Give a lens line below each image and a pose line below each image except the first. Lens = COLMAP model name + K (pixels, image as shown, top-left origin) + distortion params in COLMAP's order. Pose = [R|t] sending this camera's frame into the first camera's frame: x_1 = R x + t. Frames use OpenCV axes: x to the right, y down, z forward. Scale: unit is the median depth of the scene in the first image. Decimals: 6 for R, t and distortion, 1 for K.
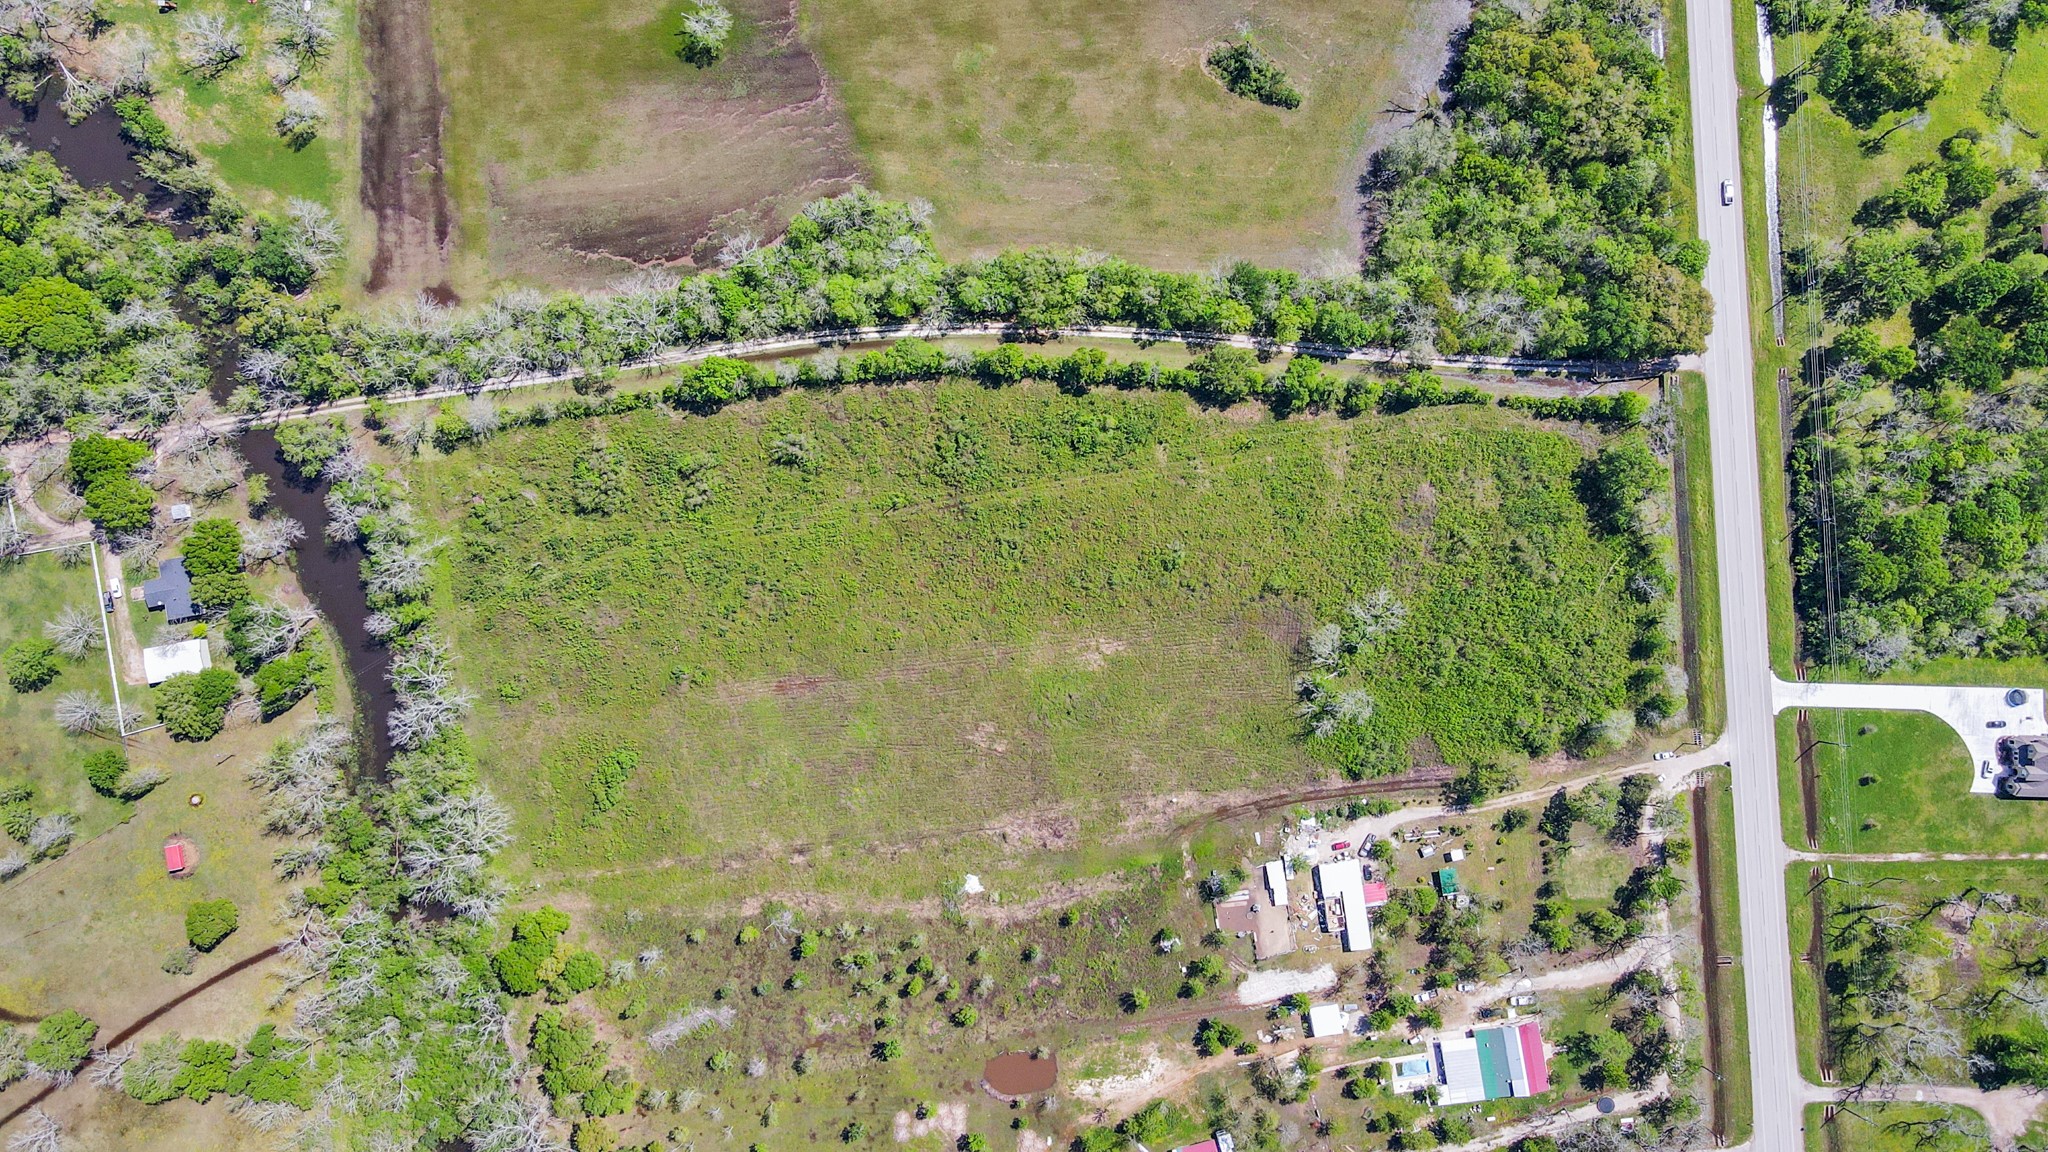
lens RADIAL K [[1499.8, 0, 1014.5], [0, 1499.8, 569.1], [0, 0, 1]] dist [0.012878, 0.011336]
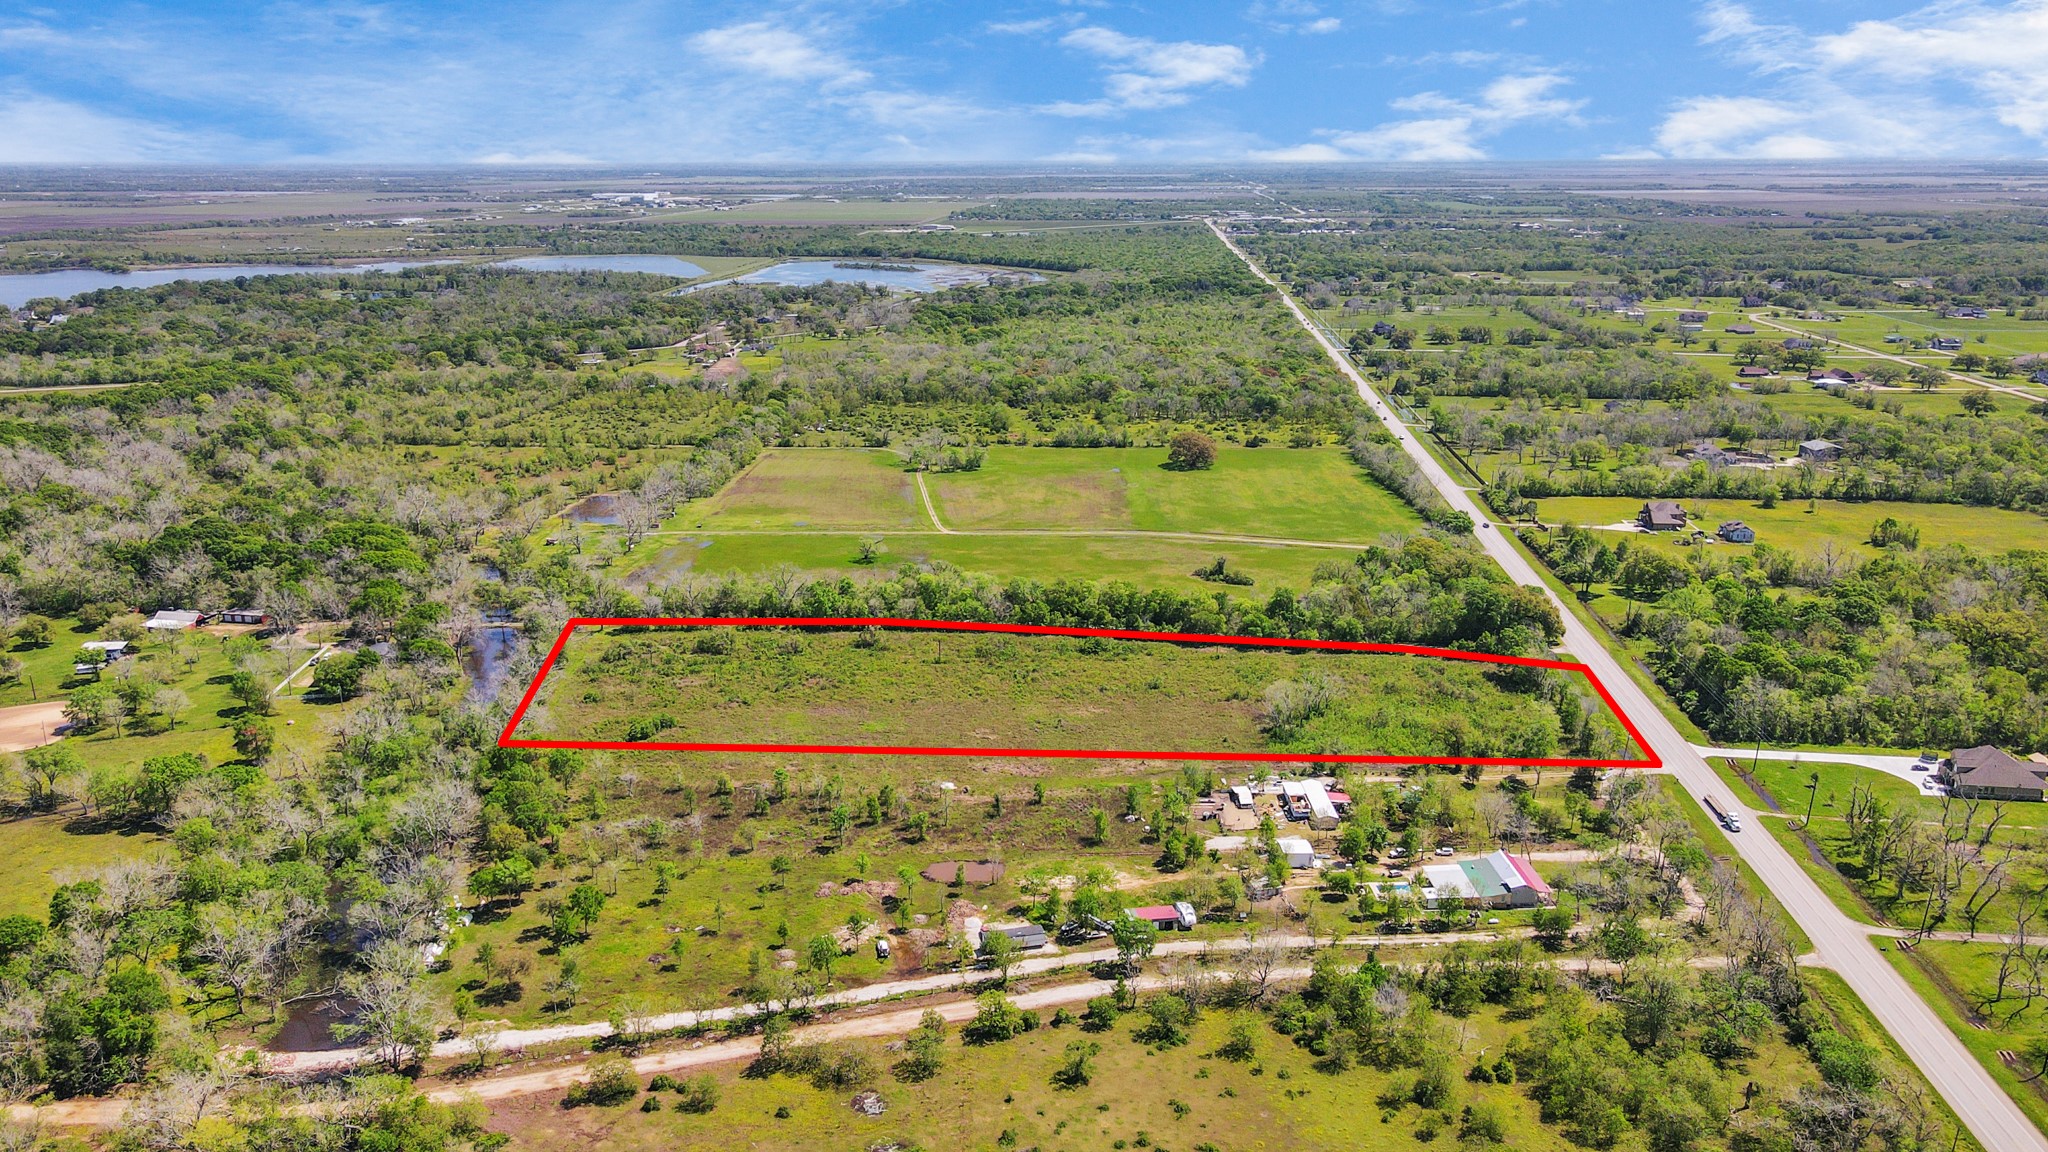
lens RADIAL K [[1504.7, 0, 1013.0], [0, 1504.7, 575.5], [0, 0, 1]] dist [-0.012925, 0.068288]
pose [[0.991788, 0.048740, -0.118241, 0.133260], [-0.127693, 0.325697, -0.936812, 1.134445], [-0.007149, 0.944217, 0.329246, 0.522084]]
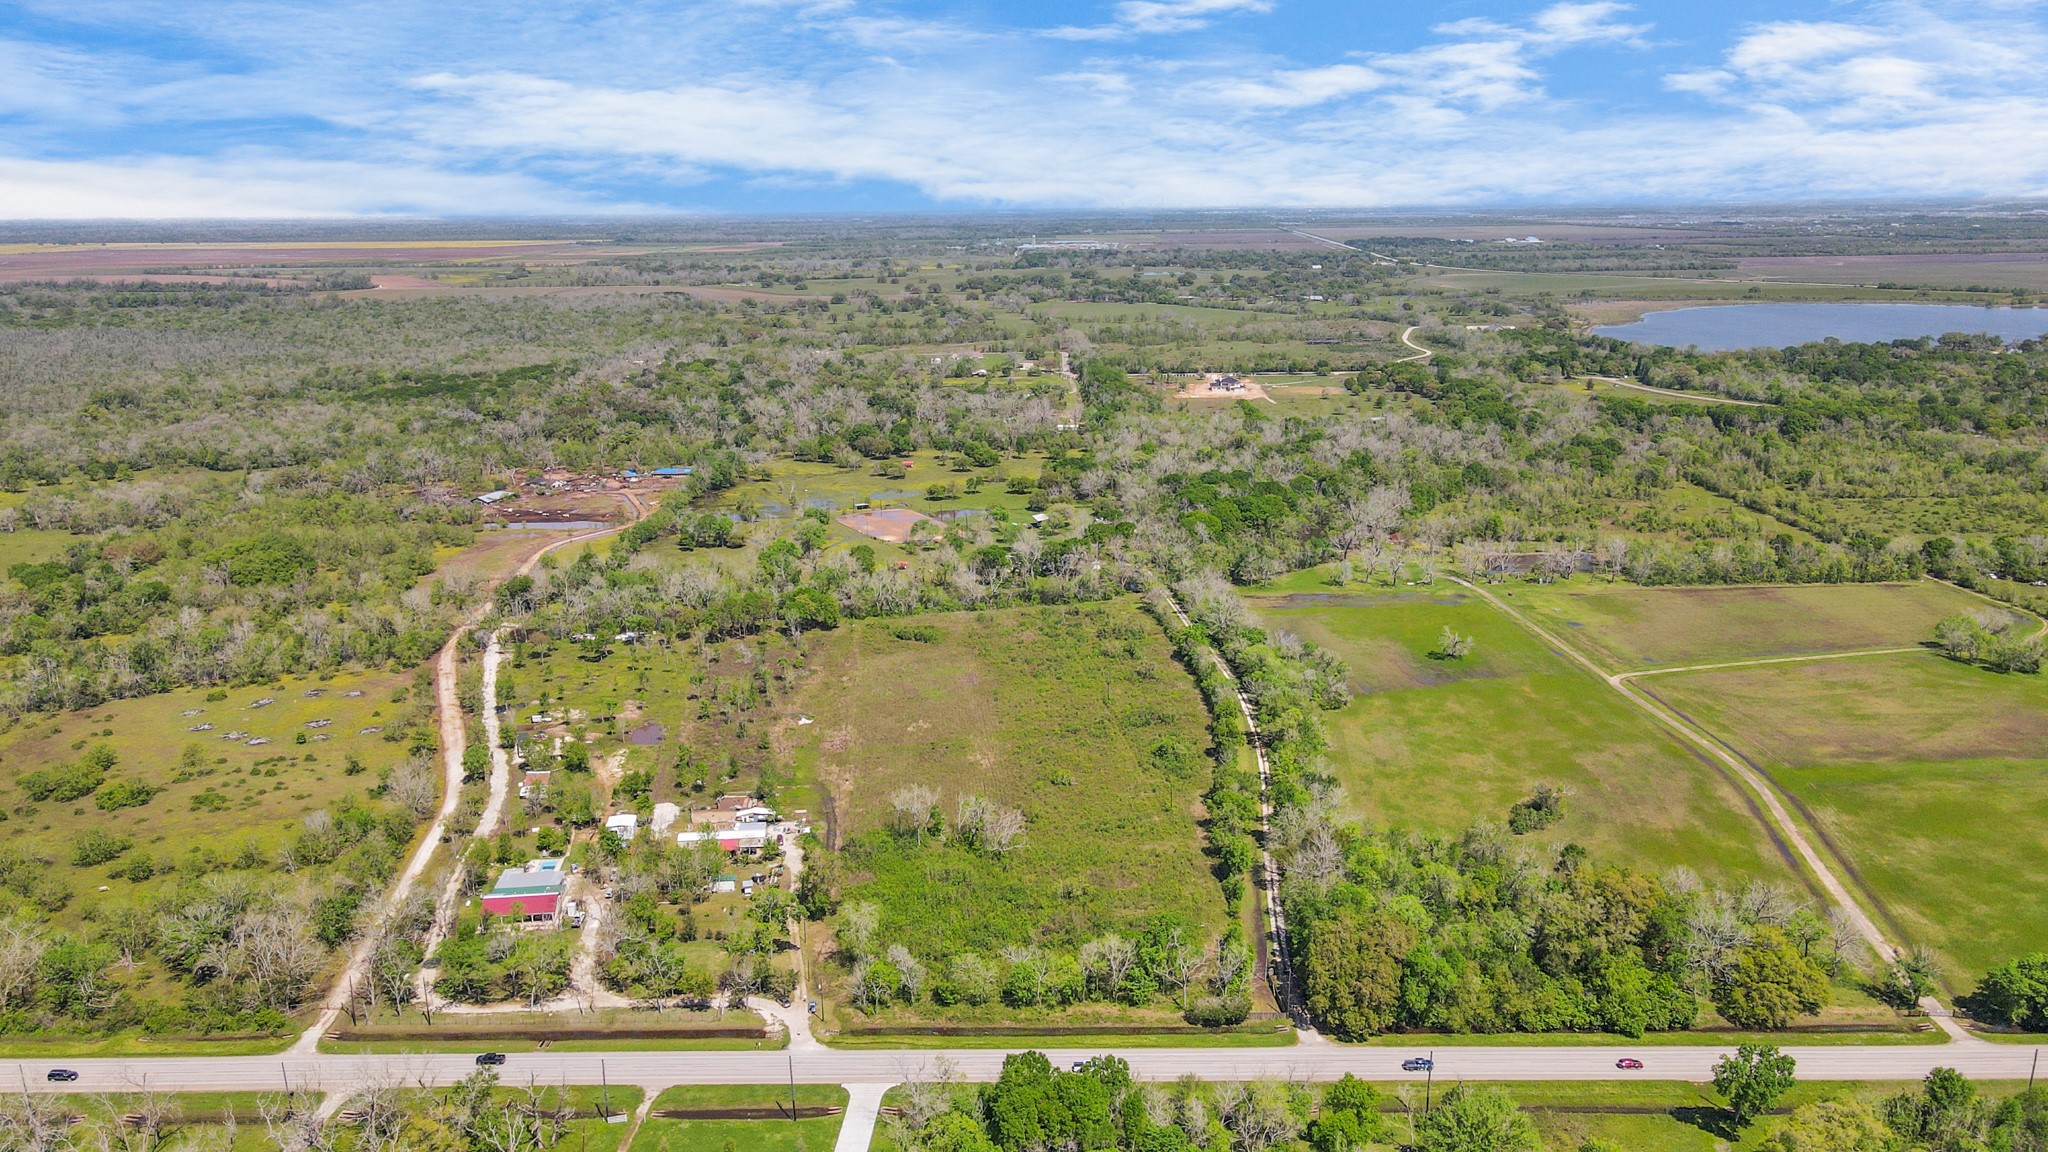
lens RADIAL K [[1504.7, 0, 1013.0], [0, 1504.7, 575.5], [0, 0, 1]] dist [-0.012925, 0.068288]
pose [[-0.043776, 0.260906, -0.964371, 1.153454], [-0.996522, 0.057100, 0.060684, -0.047504], [0.070899, 0.963674, 0.257499, 0.571090]]
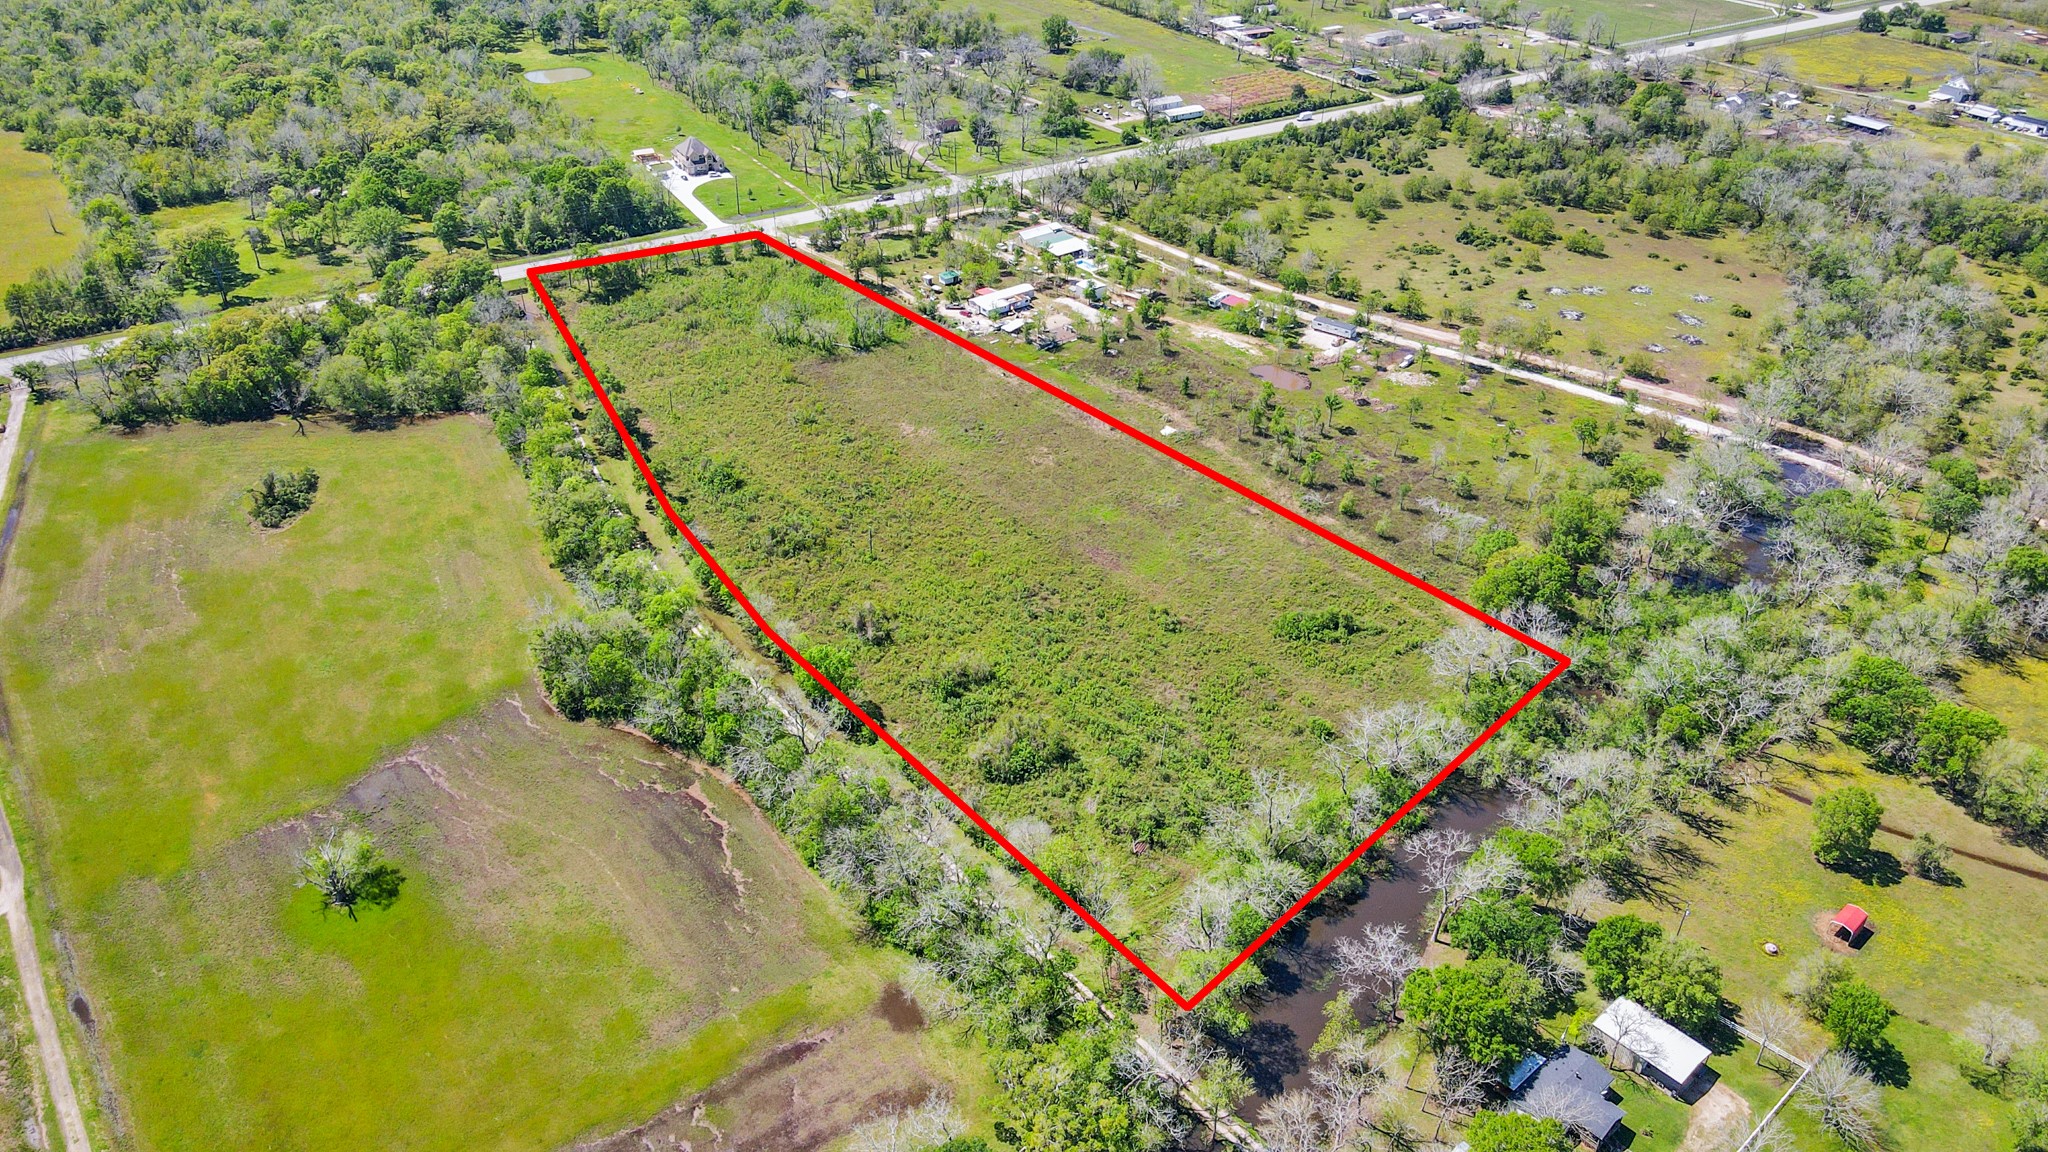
lens RADIAL K [[1499.8, 0, 1014.5], [0, 1499.8, 569.1], [0, 0, 1]] dist [0.012878, 0.011336]
pose [[-0.509489, -0.456901, 0.729151, -0.788151], [0.858635, -0.214532, 0.465535, -0.395614], [-0.056277, 0.863260, 0.501613, 0.563067]]
